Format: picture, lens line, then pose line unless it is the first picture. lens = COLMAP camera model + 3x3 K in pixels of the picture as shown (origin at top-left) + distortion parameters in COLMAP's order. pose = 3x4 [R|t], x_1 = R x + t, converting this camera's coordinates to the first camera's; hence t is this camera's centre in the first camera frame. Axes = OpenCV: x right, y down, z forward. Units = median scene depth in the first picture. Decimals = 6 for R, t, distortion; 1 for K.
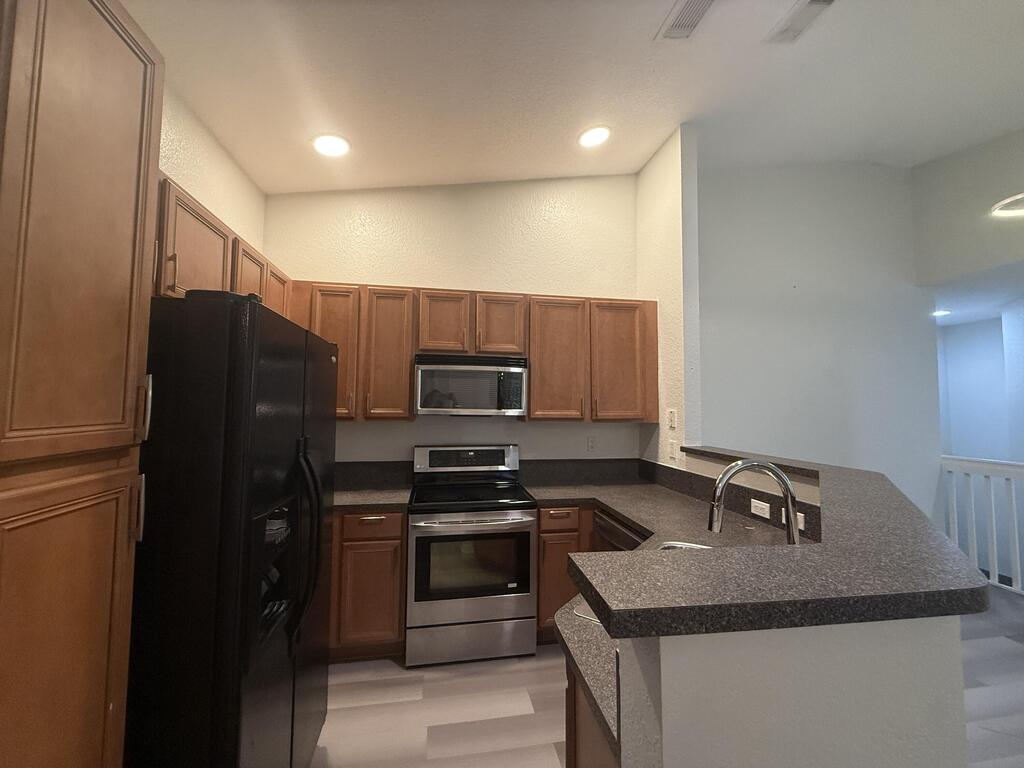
lens RADIAL K [[407.7, 0, 509.1], [0, 407.7, 382.6], [0, 0, 1]] dist [0.002026, 0.000076]
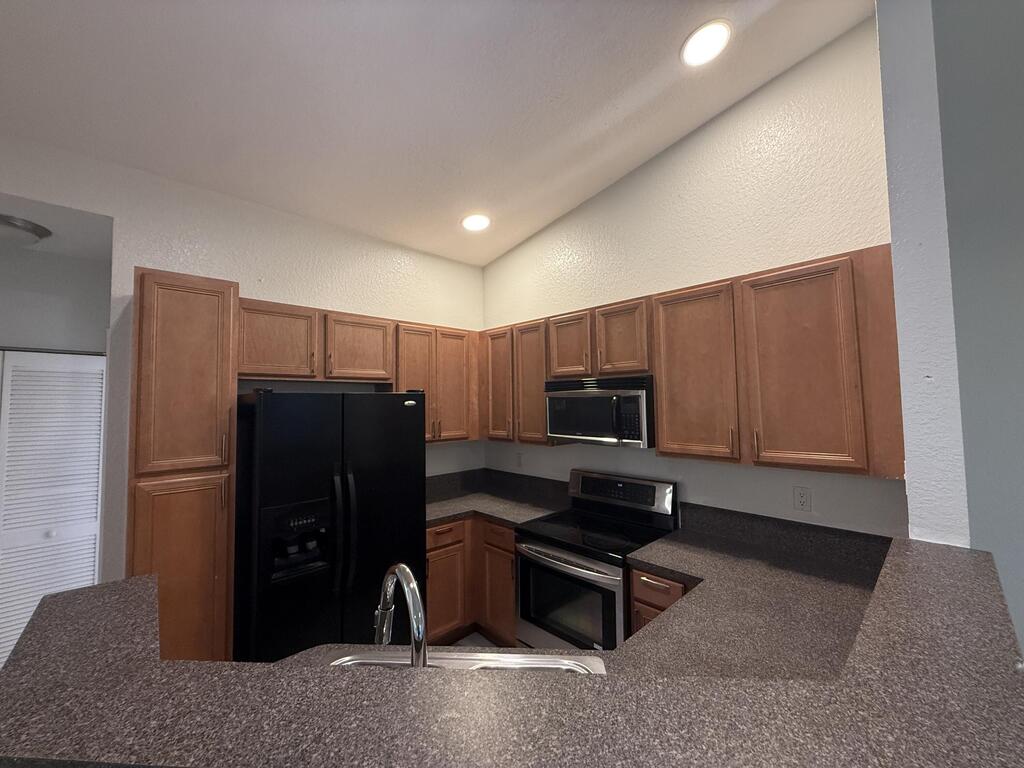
lens RADIAL K [[405.0, 0, 509.0], [0, 405.0, 381.5], [0, 0, 1]] dist [0.000034, 0.000043]
pose [[0.552144, -0.059000, -0.831658, 0.547429], [0.062357, 0.997622, -0.029375, -0.043287], [0.831413, -0.035641, 0.554510, 0.326388]]
